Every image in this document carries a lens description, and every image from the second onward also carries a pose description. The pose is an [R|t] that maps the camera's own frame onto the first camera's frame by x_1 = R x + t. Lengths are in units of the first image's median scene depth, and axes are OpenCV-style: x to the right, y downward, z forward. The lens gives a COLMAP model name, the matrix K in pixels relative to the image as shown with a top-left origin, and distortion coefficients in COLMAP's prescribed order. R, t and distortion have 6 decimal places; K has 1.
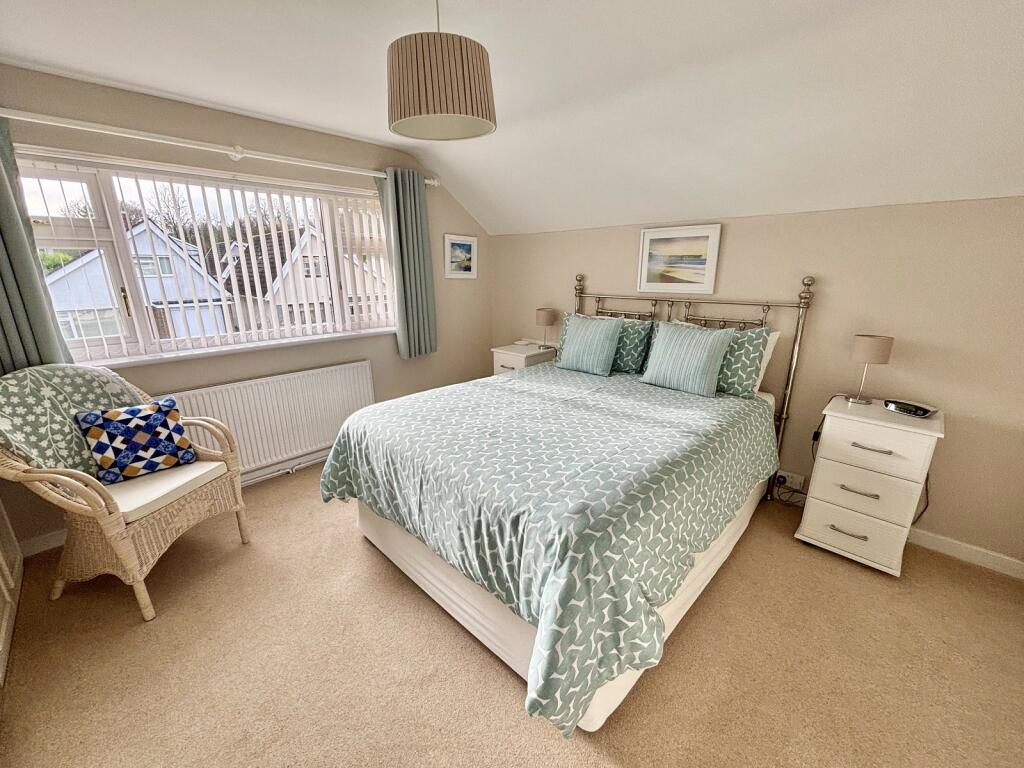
lens RADIAL K [[412.6, 0, 516.6], [0, 412.6, 383.5], [0, 0, 1]] dist [-0.004906, 0.001658]
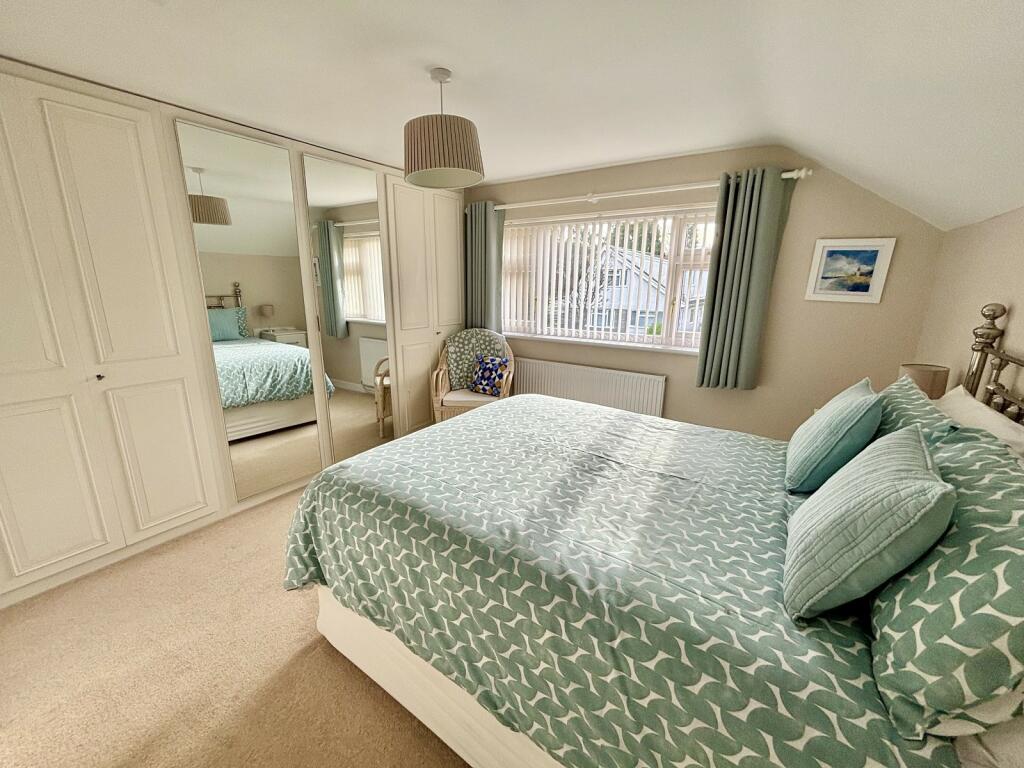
lens RADIAL K [[412.6, 0, 508.4], [0, 412.6, 386.3], [0, 0, 1]] dist [-0.004906, 0.001658]
pose [[0.156998, 0.245739, -0.956537, 0.779003], [-0.276291, 0.940803, 0.196349, -0.181735], [0.948164, 0.233456, 0.215600, 0.631387]]
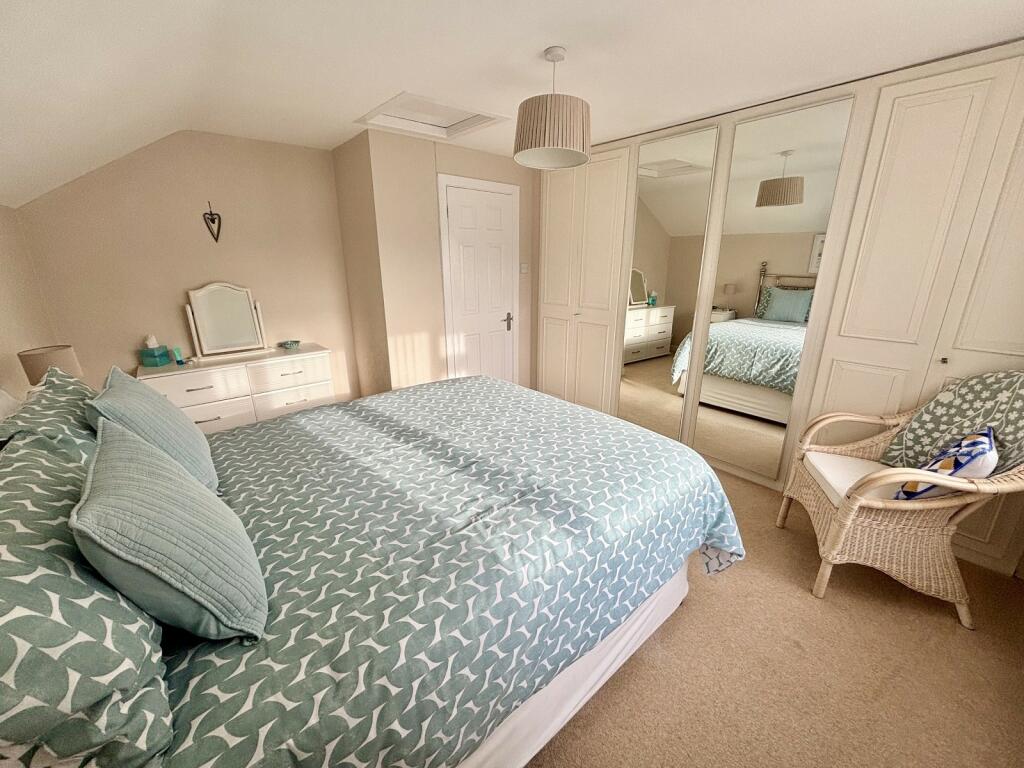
lens RADIAL K [[412.6, 0, 508.3], [0, 412.6, 384.0], [0, 0, 1]] dist [-0.004906, 0.001658]
pose [[-0.994210, -0.025807, 0.104305, -0.118014], [0.034238, 0.844044, 0.535179, -0.432527], [-0.101850, 0.535652, -0.838274, 1.525820]]
